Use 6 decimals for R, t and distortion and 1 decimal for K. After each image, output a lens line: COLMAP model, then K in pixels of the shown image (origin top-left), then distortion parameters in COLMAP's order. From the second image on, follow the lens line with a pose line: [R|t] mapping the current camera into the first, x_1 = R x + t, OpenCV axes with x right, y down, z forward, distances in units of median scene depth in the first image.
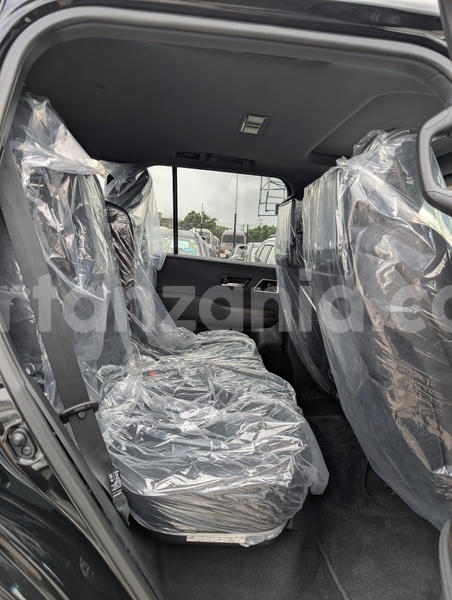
lens RADIAL K [[403.8, 0, 226.0], [0, 403.8, 300.0], [0, 0, 1]] dist [0.021125, -0.001509]
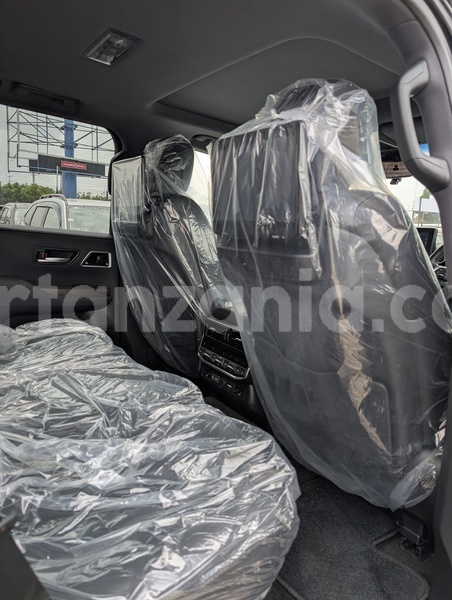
lens RADIAL K [[422.0, 0, 226.6], [0, 422.0, 289.8], [0, 0, 1]] dist [0.006536, 0.000090]
pose [[0.866776, -0.078840, 0.492427, -0.175773], [0.050760, 0.996244, 0.070155, -0.034984], [-0.496108, -0.035813, 0.867522, 0.202637]]
